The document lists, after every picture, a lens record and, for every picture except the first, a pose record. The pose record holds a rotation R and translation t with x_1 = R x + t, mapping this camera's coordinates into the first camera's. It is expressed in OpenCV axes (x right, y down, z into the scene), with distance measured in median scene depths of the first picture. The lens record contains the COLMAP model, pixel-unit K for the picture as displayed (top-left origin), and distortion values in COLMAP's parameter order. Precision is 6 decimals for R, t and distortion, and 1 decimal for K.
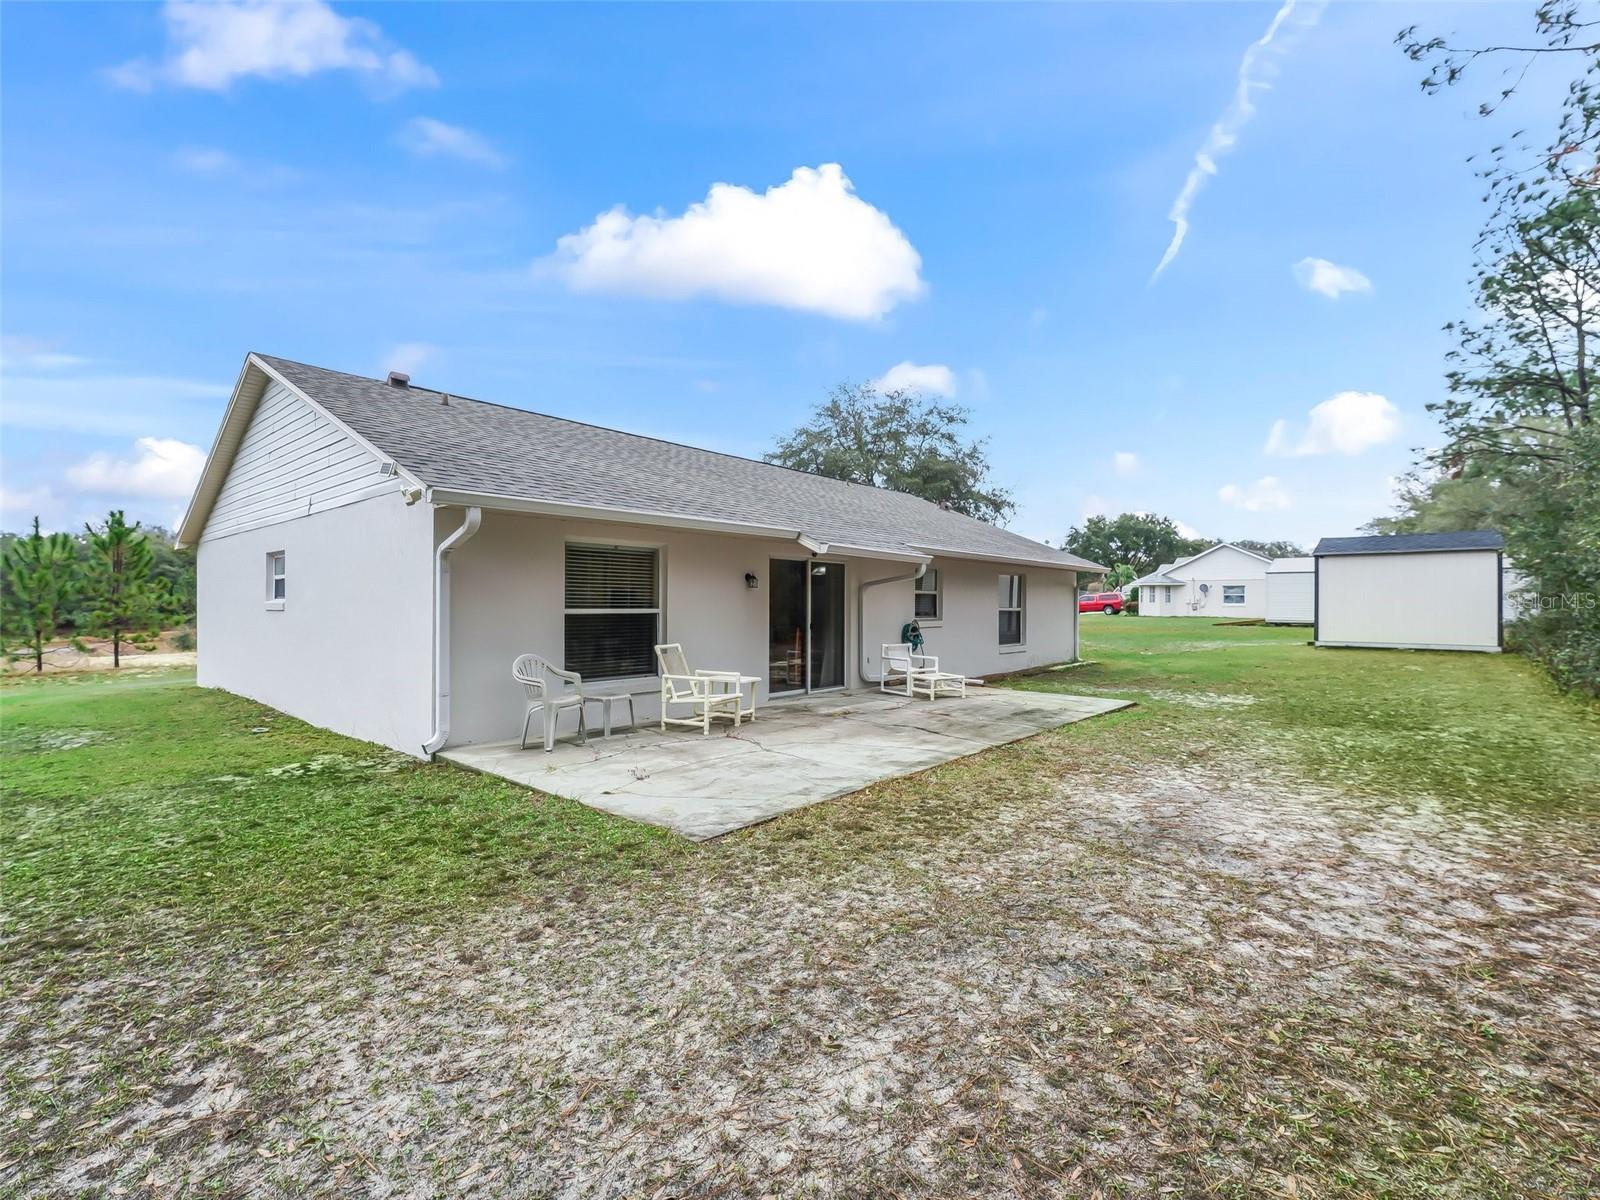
lens RADIAL K [[731.1, 0, 800.0], [0, 731.1, 600.0], [0, 0, 1]] dist [0.001825, -0.000138]
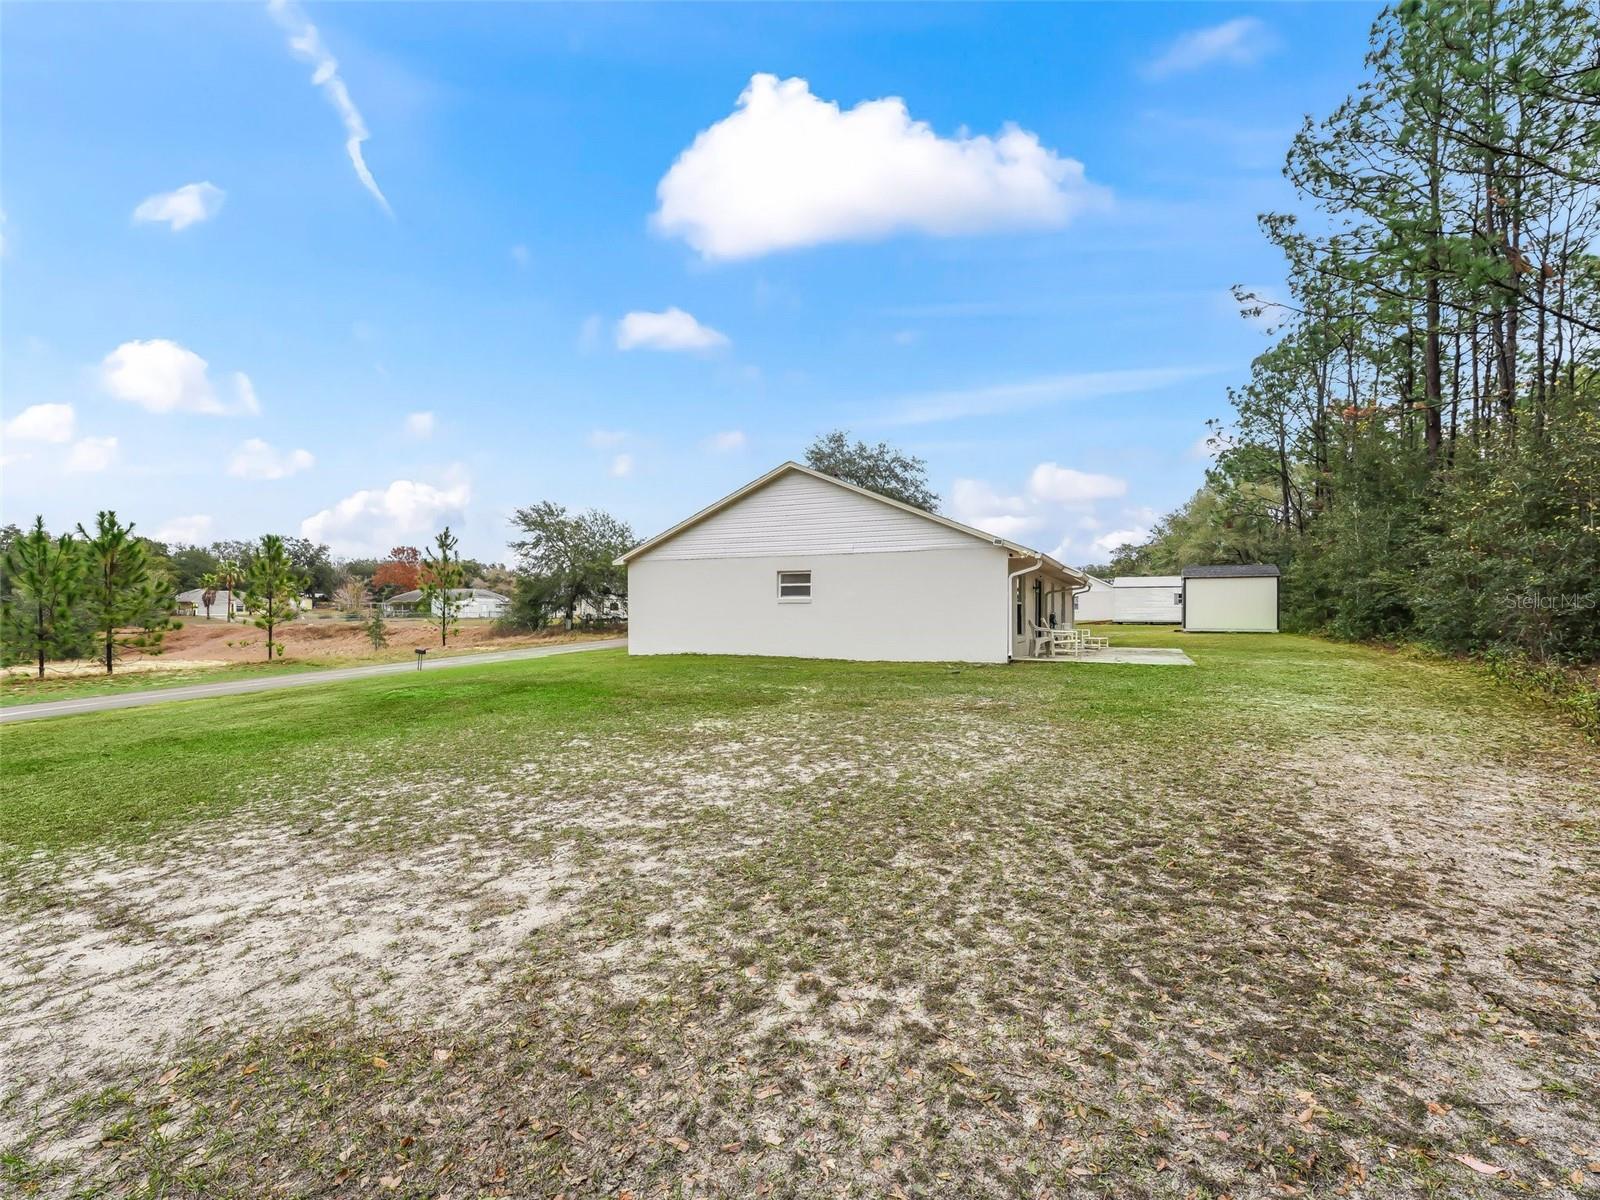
lens RADIAL K [[731.1, 0, 800.0], [0, 731.1, 600.0], [0, 0, 1]] dist [0.001825, -0.000138]
pose [[0.961948, 0.005404, 0.273178, -0.504565], [-0.001507, 0.999894, -0.014475, 0.013984], [-0.273227, 0.013512, 0.961855, -0.308719]]
